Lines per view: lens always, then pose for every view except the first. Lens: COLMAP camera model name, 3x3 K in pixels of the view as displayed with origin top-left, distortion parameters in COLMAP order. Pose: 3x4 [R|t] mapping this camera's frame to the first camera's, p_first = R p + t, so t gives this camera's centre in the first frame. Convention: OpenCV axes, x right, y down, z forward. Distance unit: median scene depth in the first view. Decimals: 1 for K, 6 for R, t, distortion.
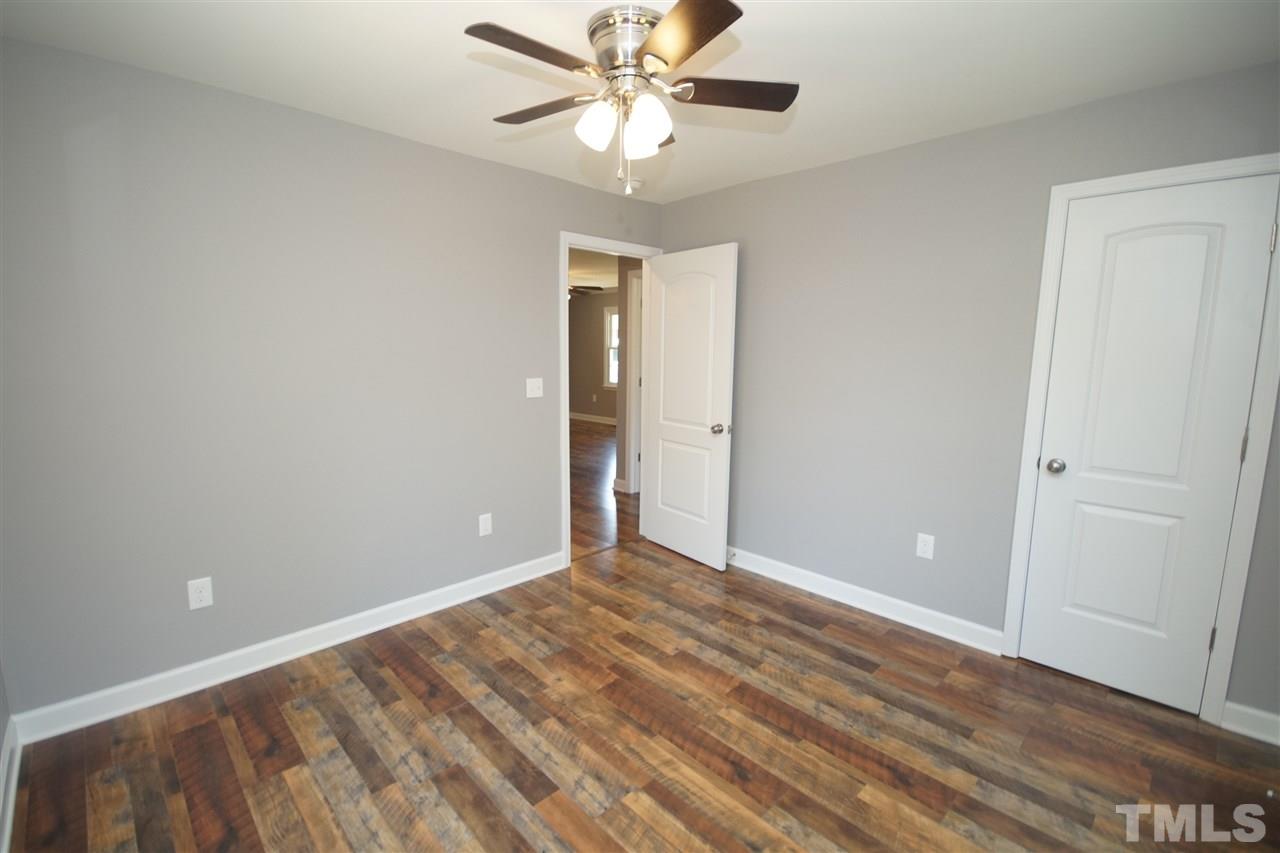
lens RADIAL K [[565.3, 0, 632.2], [0, 565.3, 426.8], [0, 0, 1]] dist [0.002524, -0.007610]
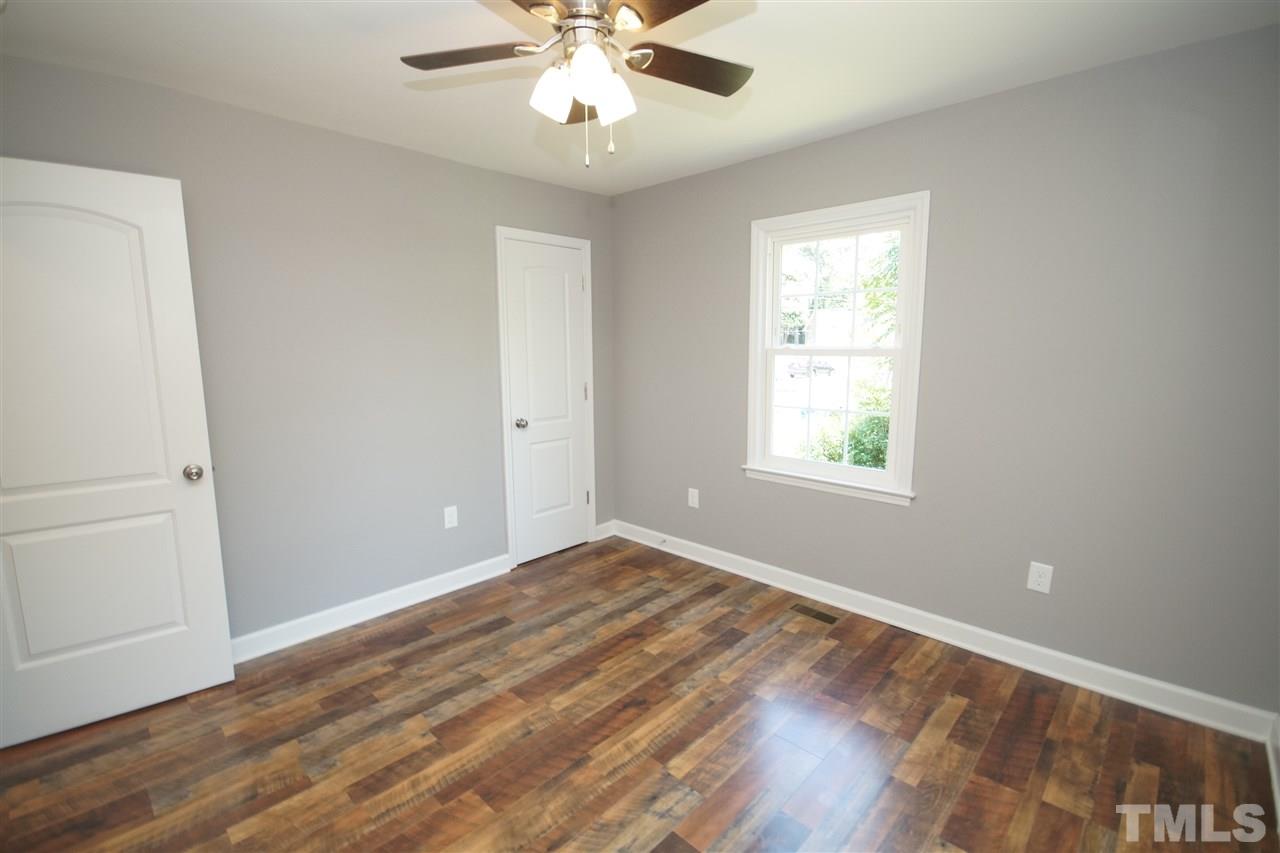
lens RADIAL K [[565.3, 0, 632.2], [0, 565.3, 426.8], [0, 0, 1]] dist [0.002524, -0.007610]
pose [[-0.035237, -0.147617, 0.988417, -0.764043], [0.145985, 0.977662, 0.151215, -0.108757], [-0.988659, 0.149622, -0.012900, 0.817171]]
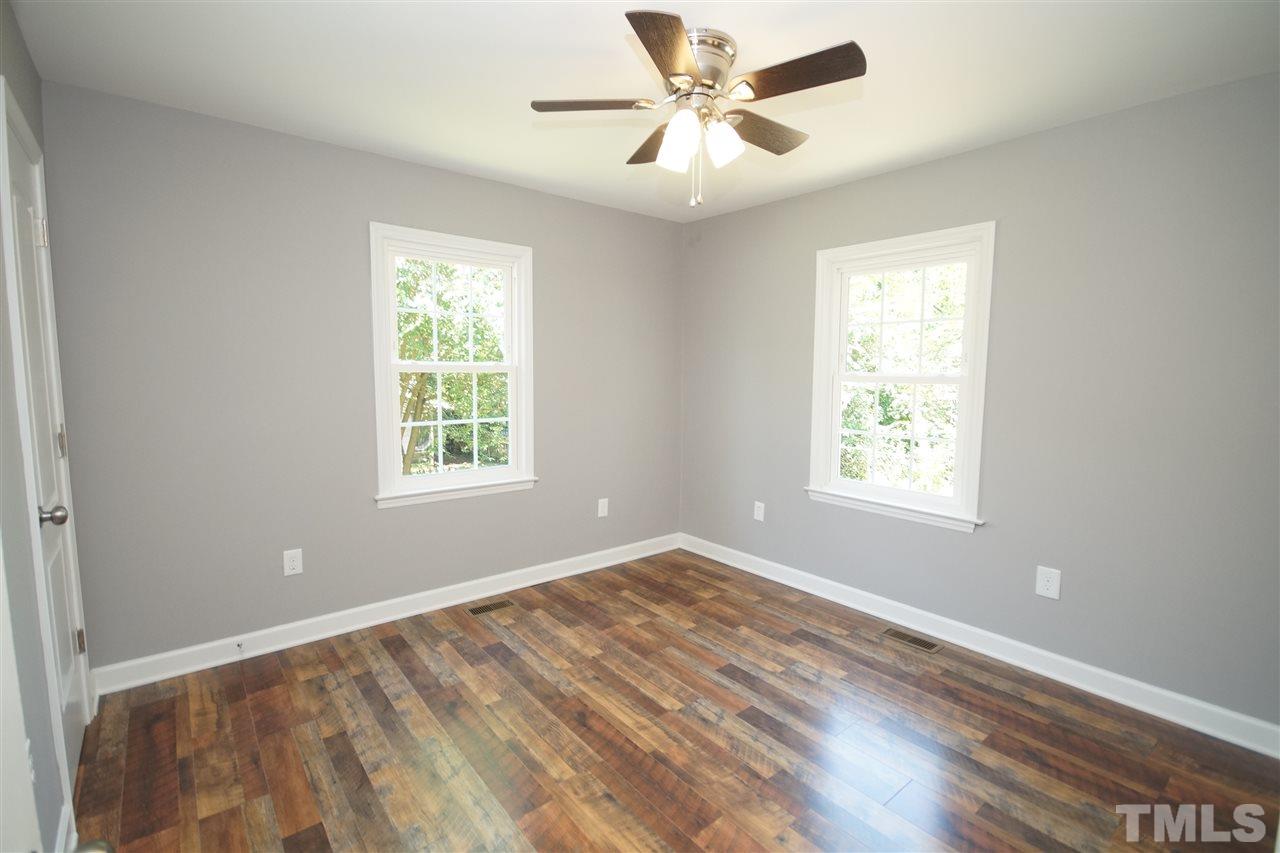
lens RADIAL K [[565.3, 0, 632.2], [0, 565.3, 426.8], [0, 0, 1]] dist [0.002524, -0.007610]
pose [[-0.995829, -0.024681, 0.087840, 0.001574], [-0.003195, 0.971561, 0.236766, -0.213726], [-0.091186, 0.235498, -0.967588, 1.718658]]
